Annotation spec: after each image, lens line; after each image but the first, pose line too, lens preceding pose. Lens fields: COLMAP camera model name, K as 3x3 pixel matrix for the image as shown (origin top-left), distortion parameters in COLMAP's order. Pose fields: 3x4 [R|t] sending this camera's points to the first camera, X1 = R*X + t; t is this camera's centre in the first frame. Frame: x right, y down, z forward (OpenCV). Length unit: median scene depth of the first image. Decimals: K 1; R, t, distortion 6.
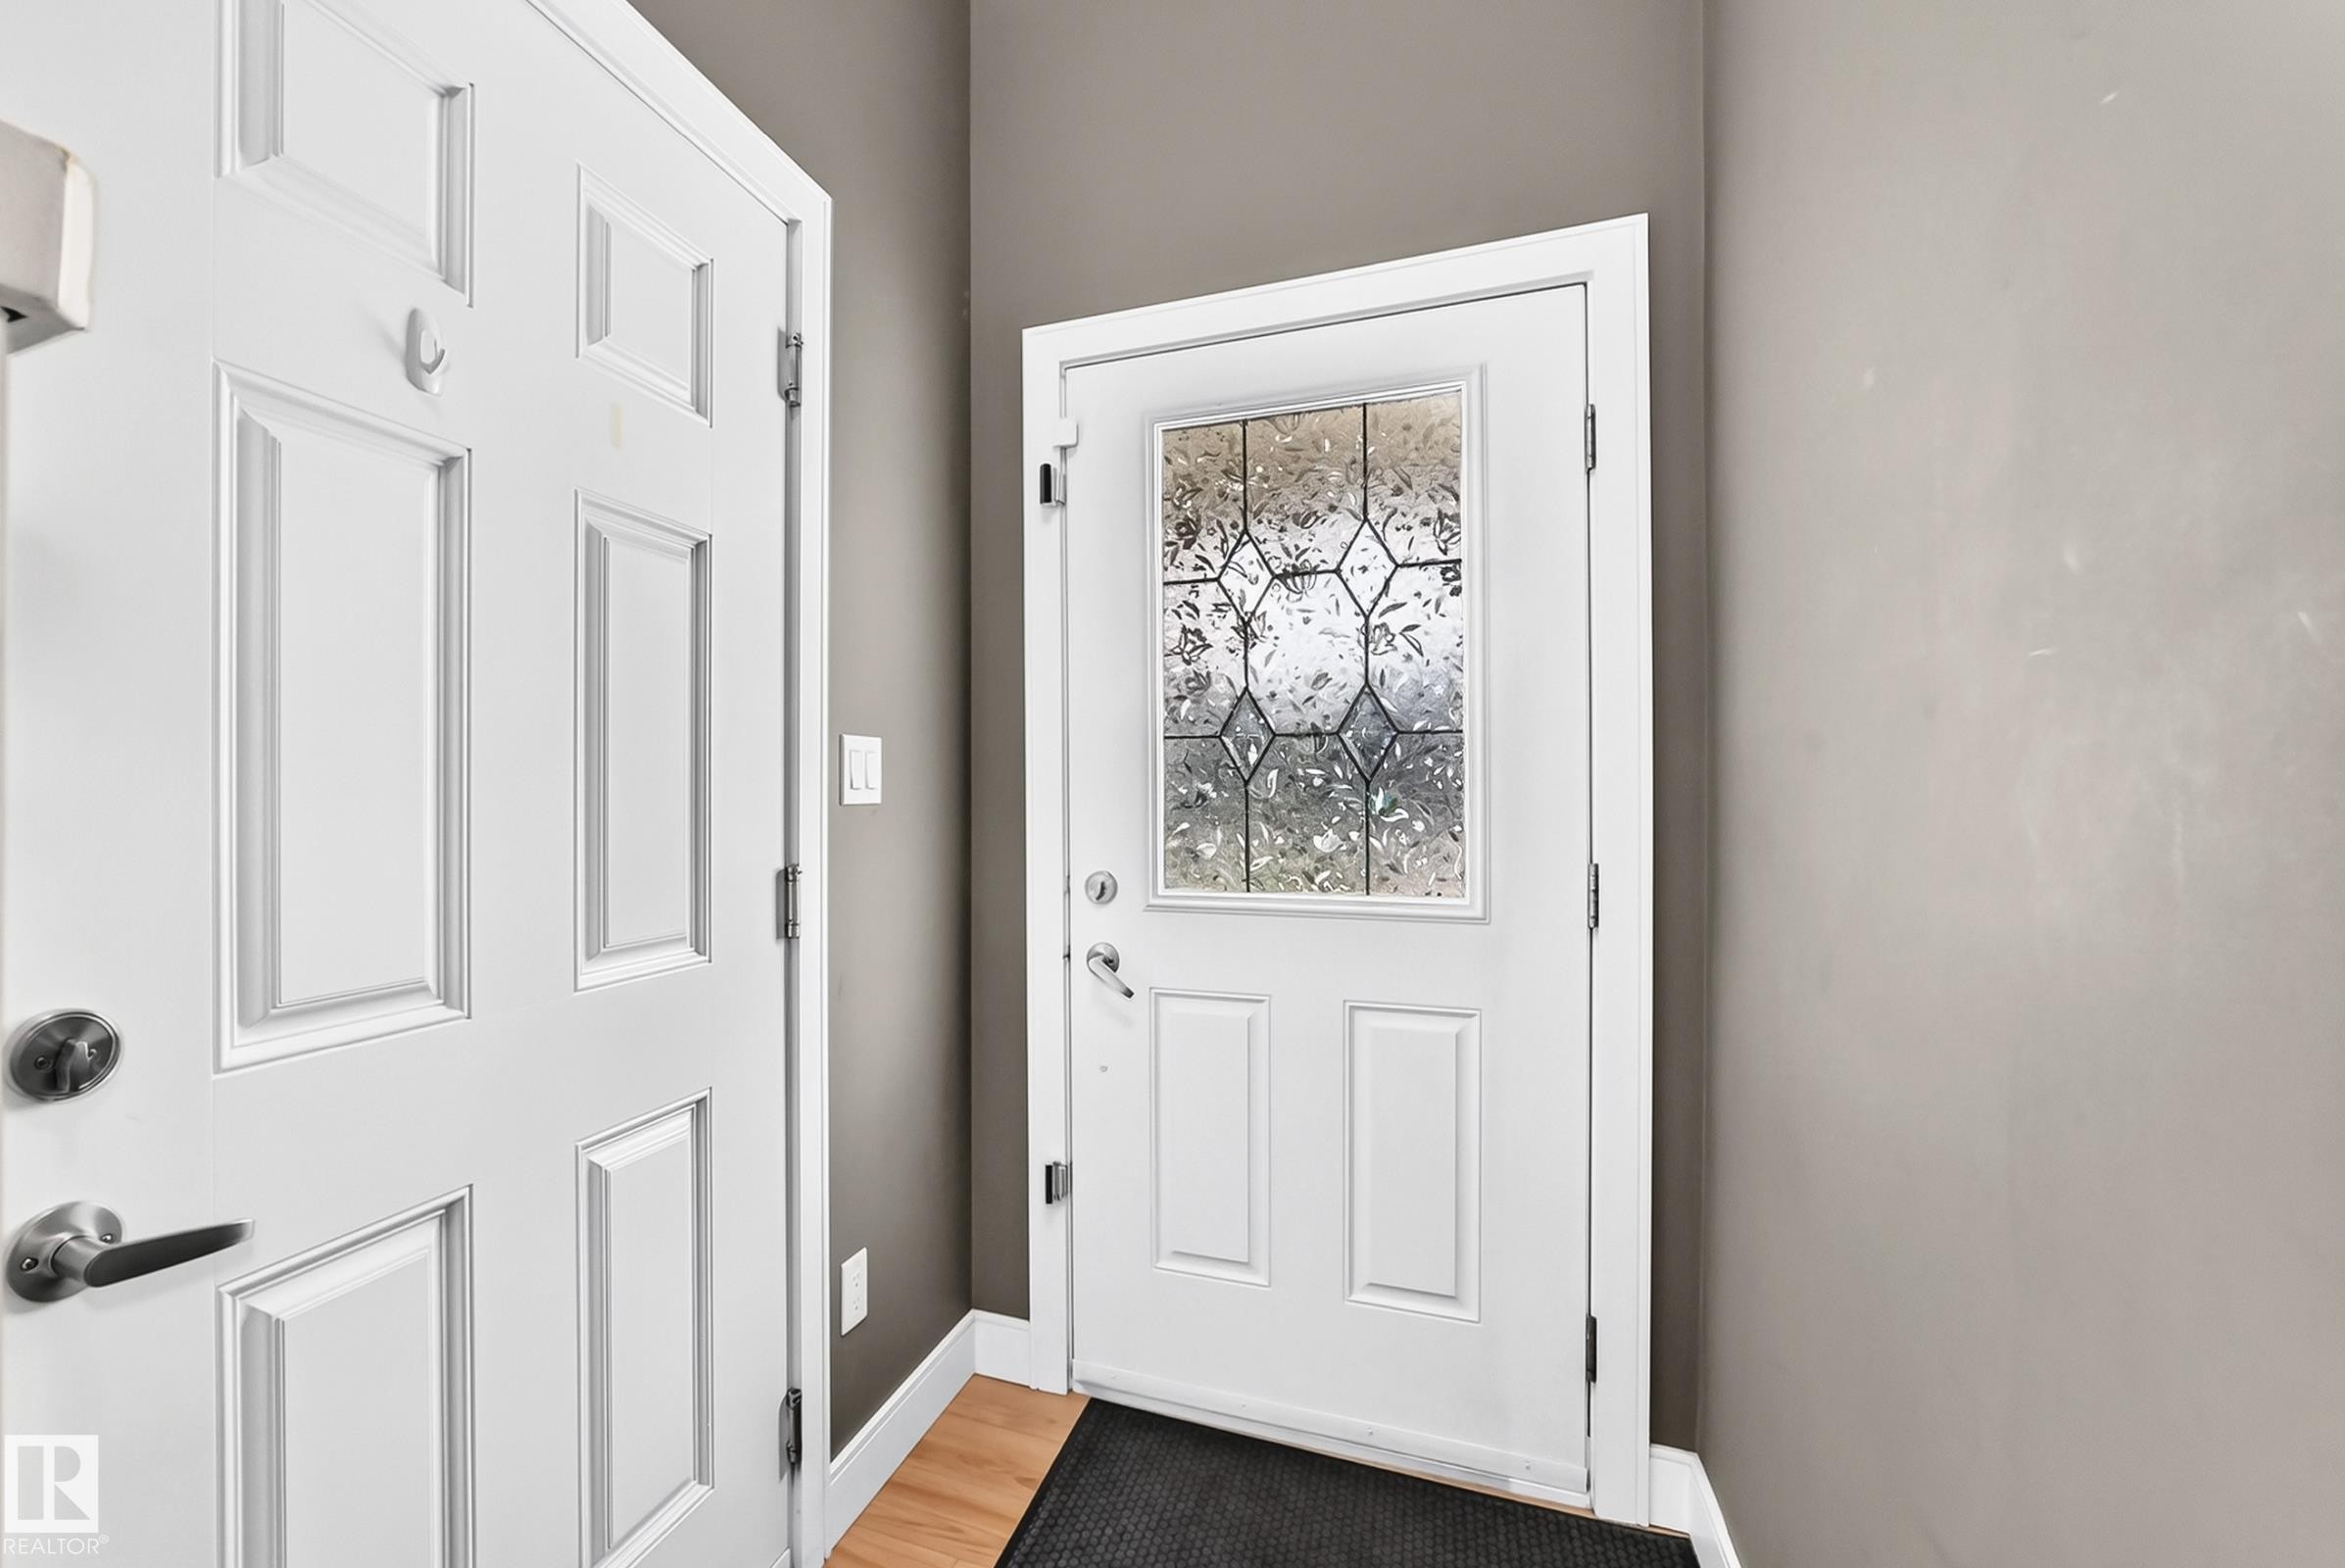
lens RADIAL K [[854.8, 0, 1171.7], [0, 854.8, 779.3], [0, 0, 1]] dist [-0.021075, 0.007280]
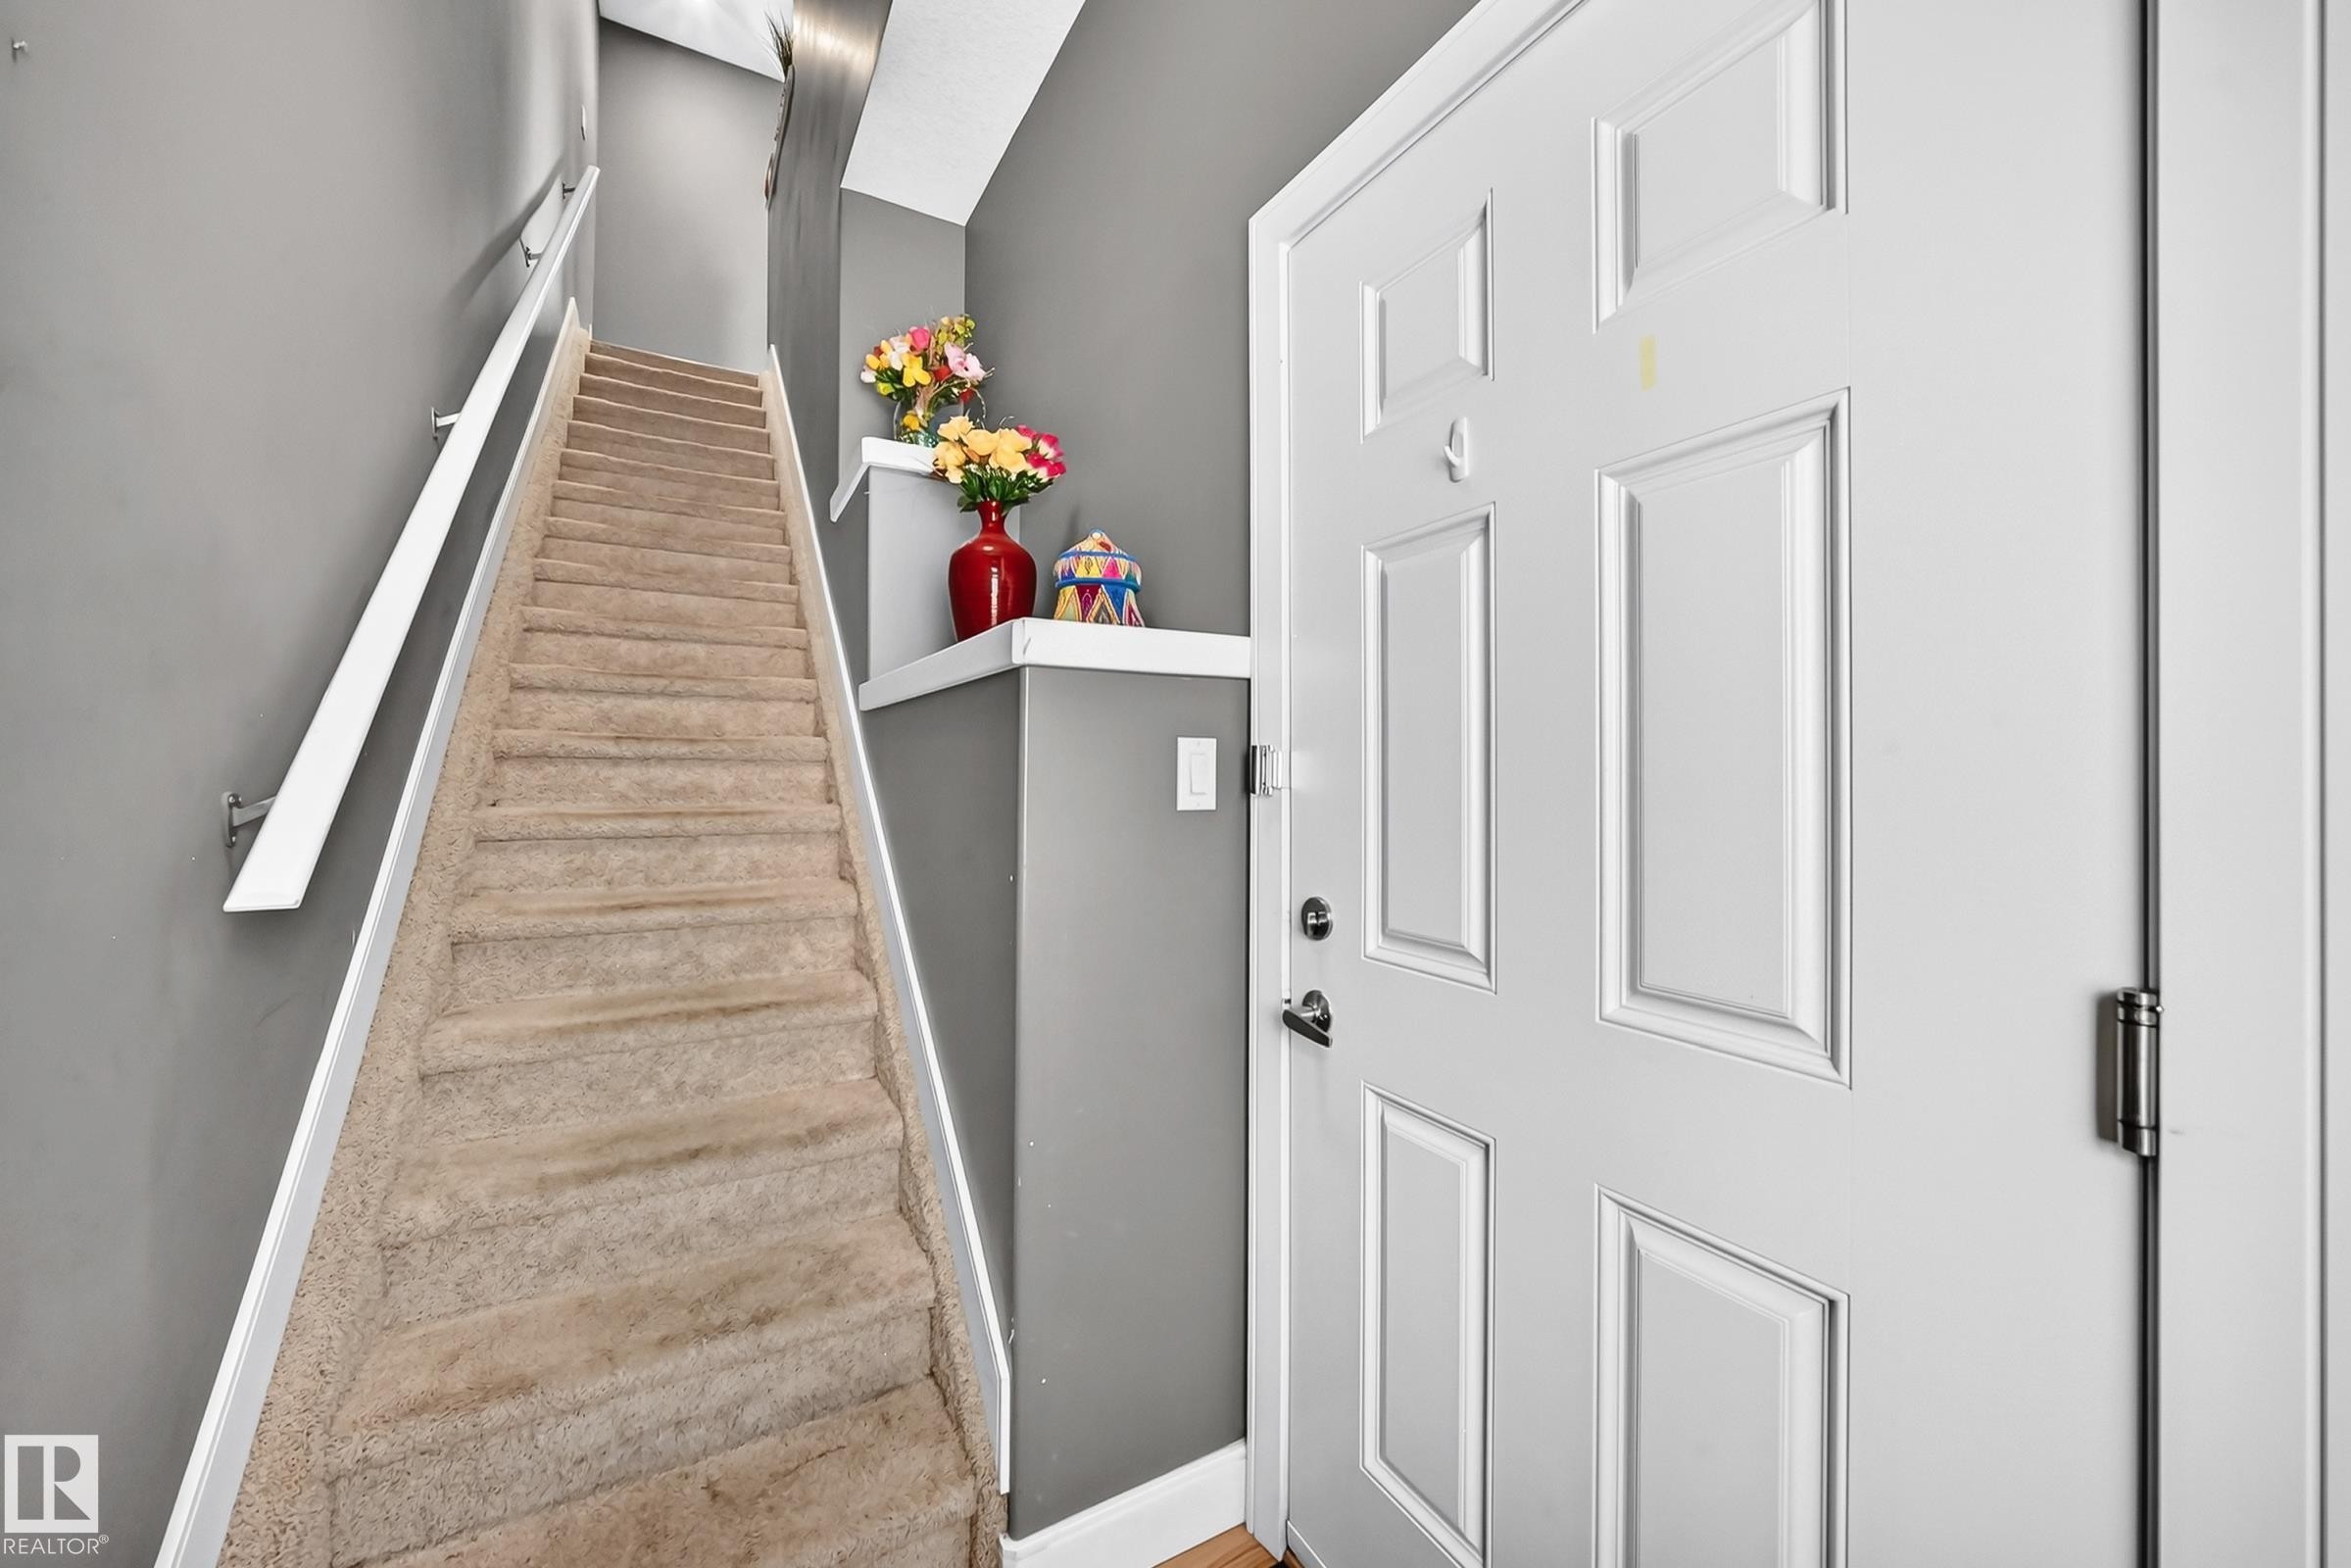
lens RADIAL K [[856.9, 0, 1174.7], [0, 856.9, 779.3], [0, 0, 1]] dist [-0.021075, 0.007280]
pose [[-0.677037, -0.013486, -0.735826, 0.206650], [-0.010480, 0.999907, -0.008683, 0.002530], [0.735875, 0.001832, -0.677115, 0.932490]]
